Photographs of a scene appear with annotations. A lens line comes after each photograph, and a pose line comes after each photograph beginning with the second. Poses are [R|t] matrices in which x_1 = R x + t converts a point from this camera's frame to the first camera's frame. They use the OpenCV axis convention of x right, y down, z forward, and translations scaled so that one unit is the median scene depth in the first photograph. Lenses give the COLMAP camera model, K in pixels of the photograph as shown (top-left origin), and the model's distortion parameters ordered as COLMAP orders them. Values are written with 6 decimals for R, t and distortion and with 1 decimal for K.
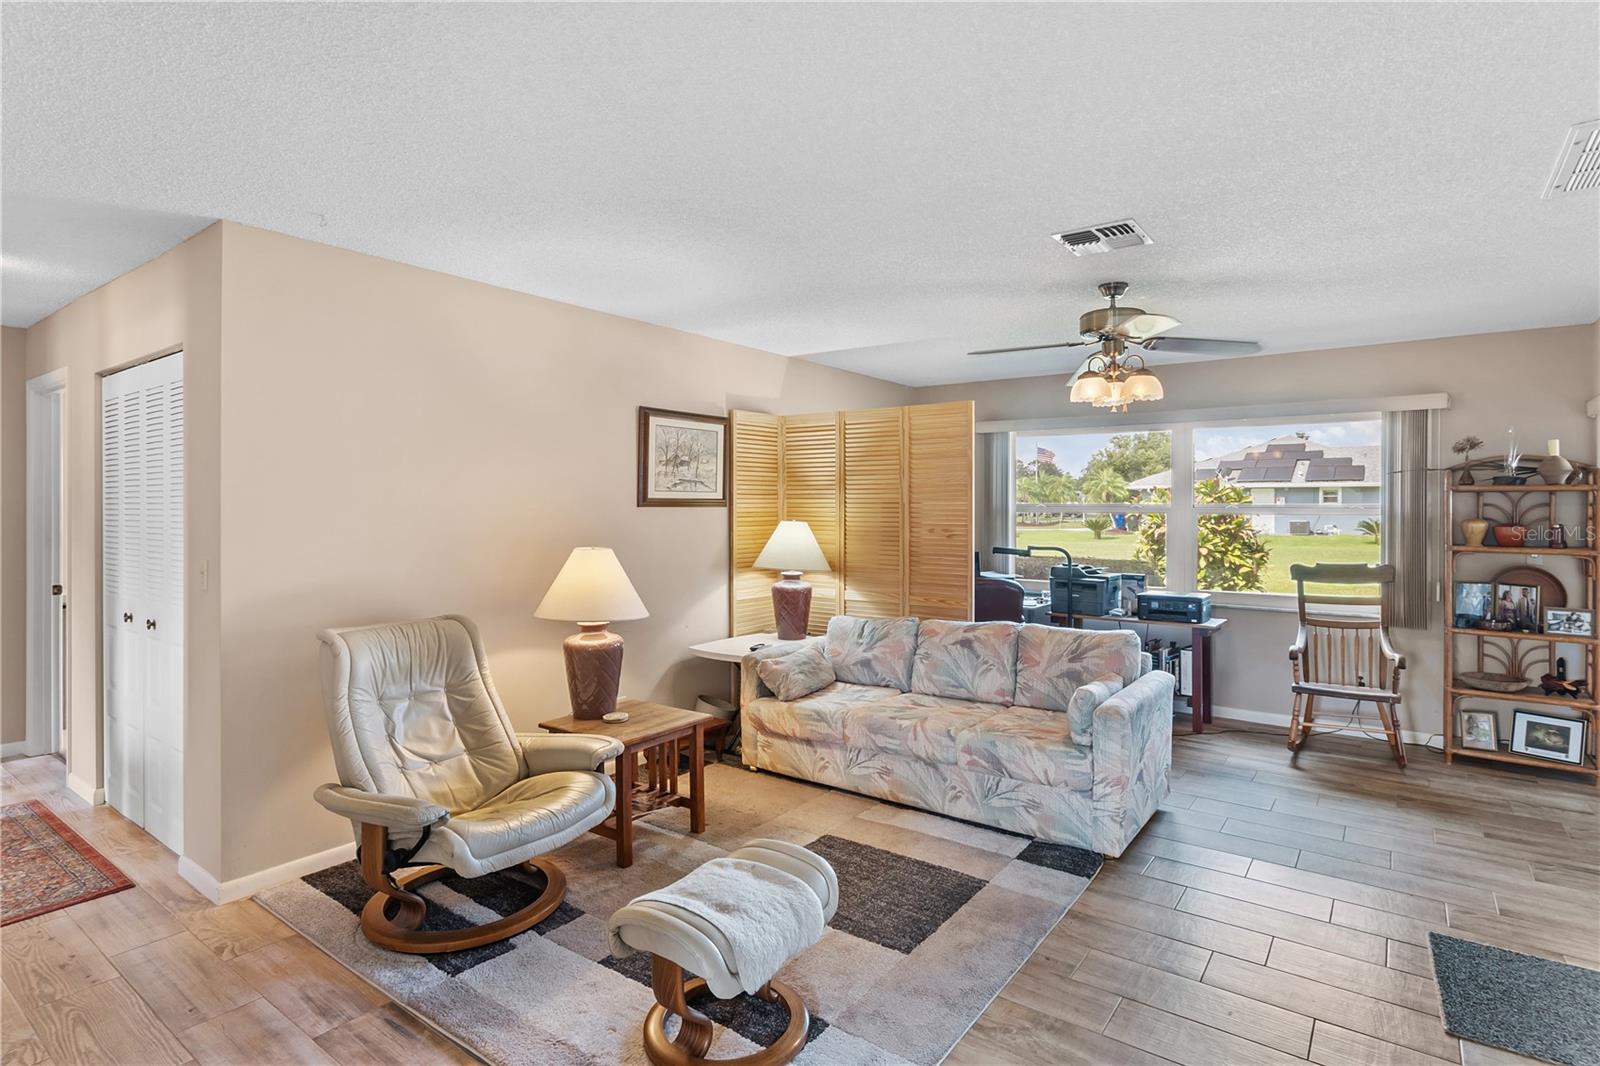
lens RADIAL K [[788.1, 0, 834.8], [0, 788.1, 508.0], [0, 0, 1]] dist [-0.010702, 0.003074]
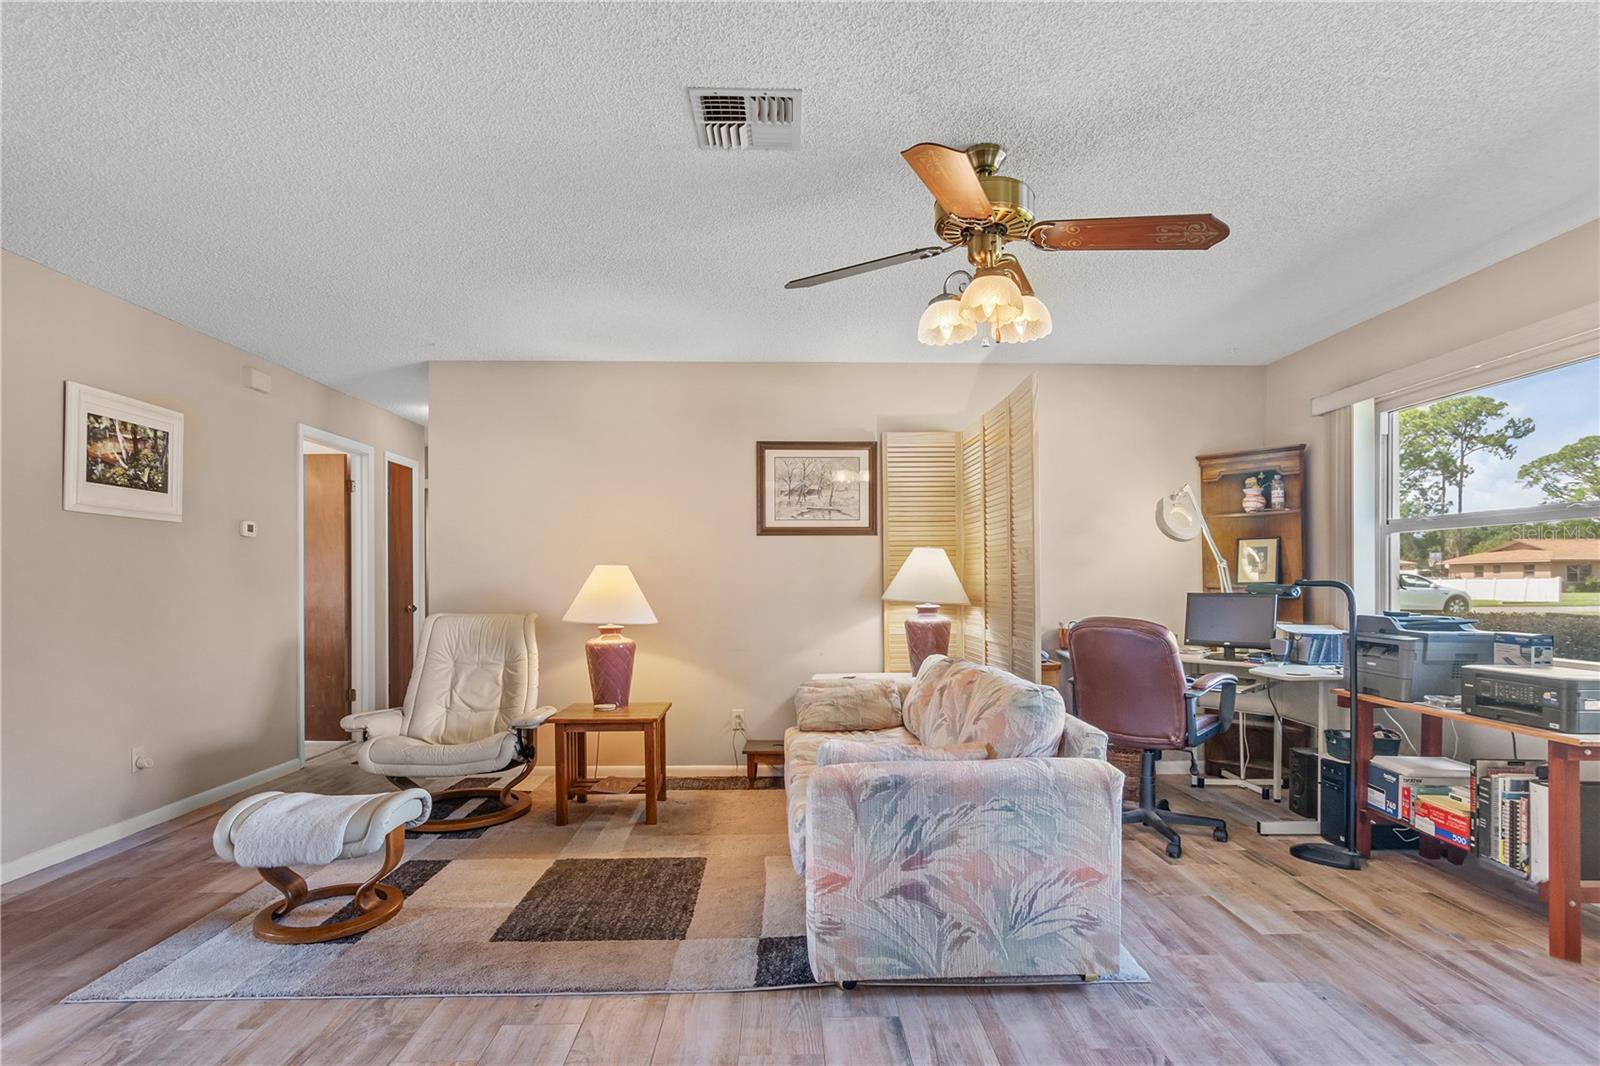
lens RADIAL K [[788.1, 0, 826.7], [0, 788.1, 580.4], [0, 0, 1]] dist [-0.010702, 0.003074]
pose [[0.622266, -0.002774, -0.782801, 0.638405], [0.004817, 0.999988, 0.000285, 0.058717], [0.782791, -0.003948, 0.622272, 0.395149]]
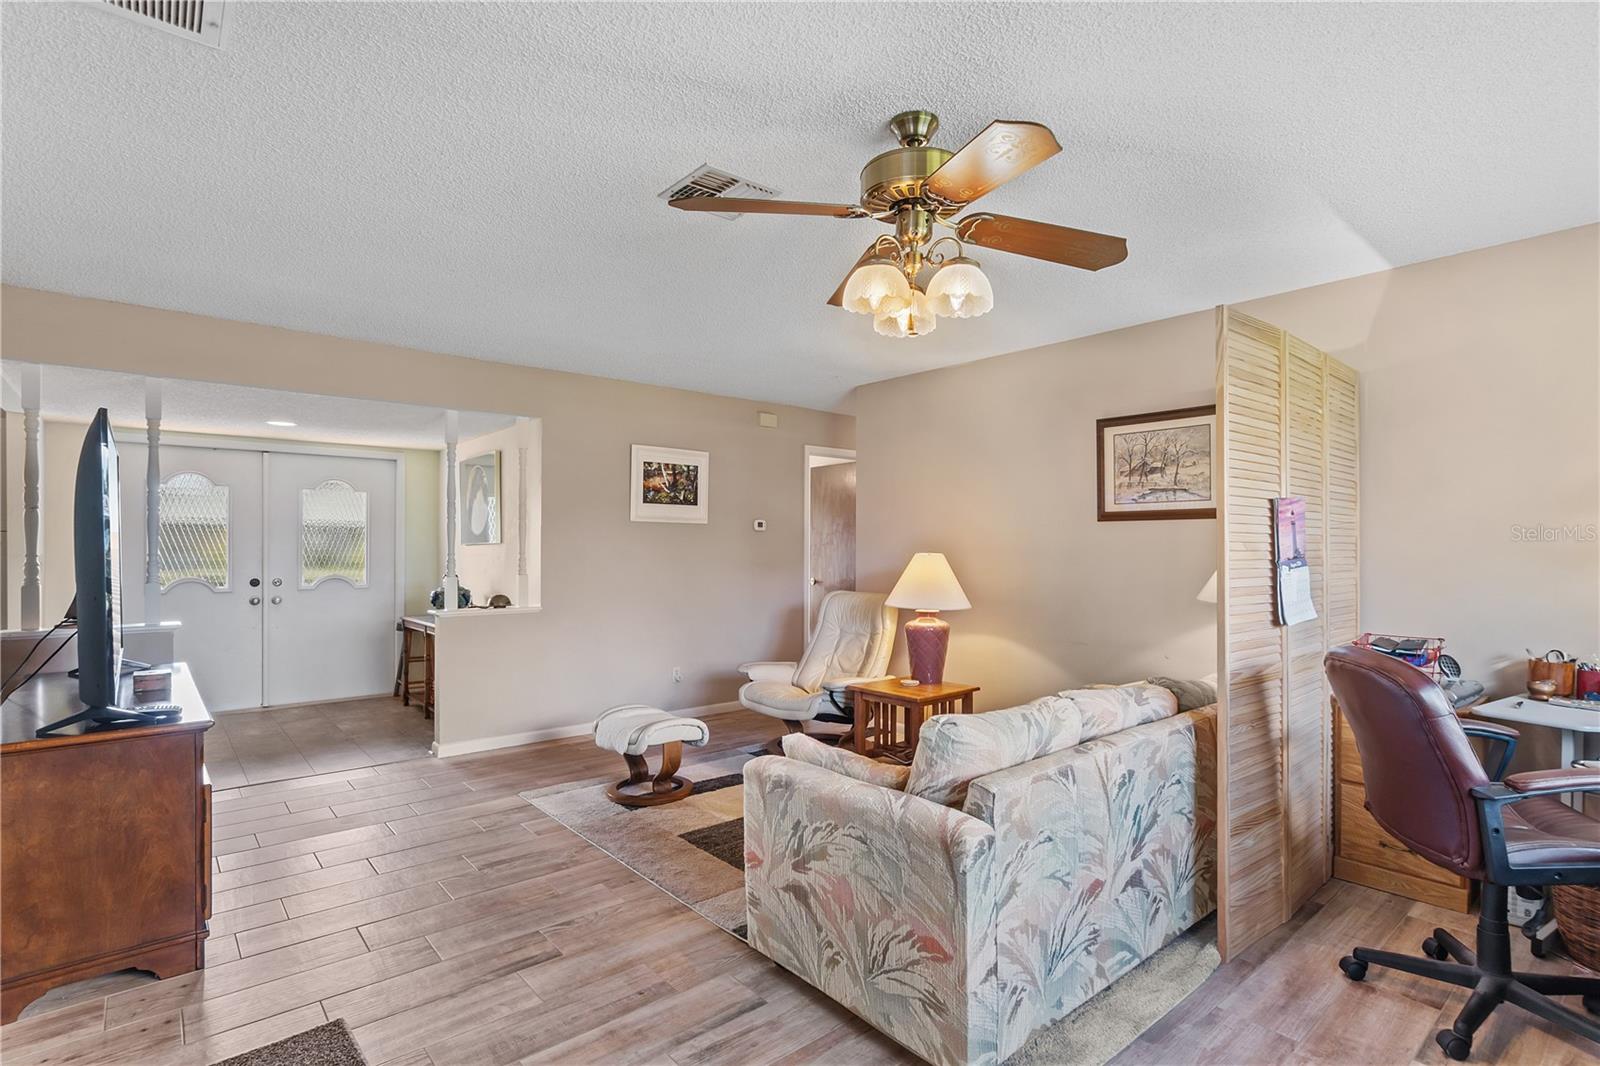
lens RADIAL K [[788.1, 0, 837.0], [0, 788.1, 549.2], [0, 0, 1]] dist [-0.010702, 0.003074]
pose [[-0.205279, -0.000486, -0.978703, 0.772114], [-0.002544, 0.999997, 0.000037, 0.033538], [0.978700, 0.002497, -0.205280, 0.863106]]
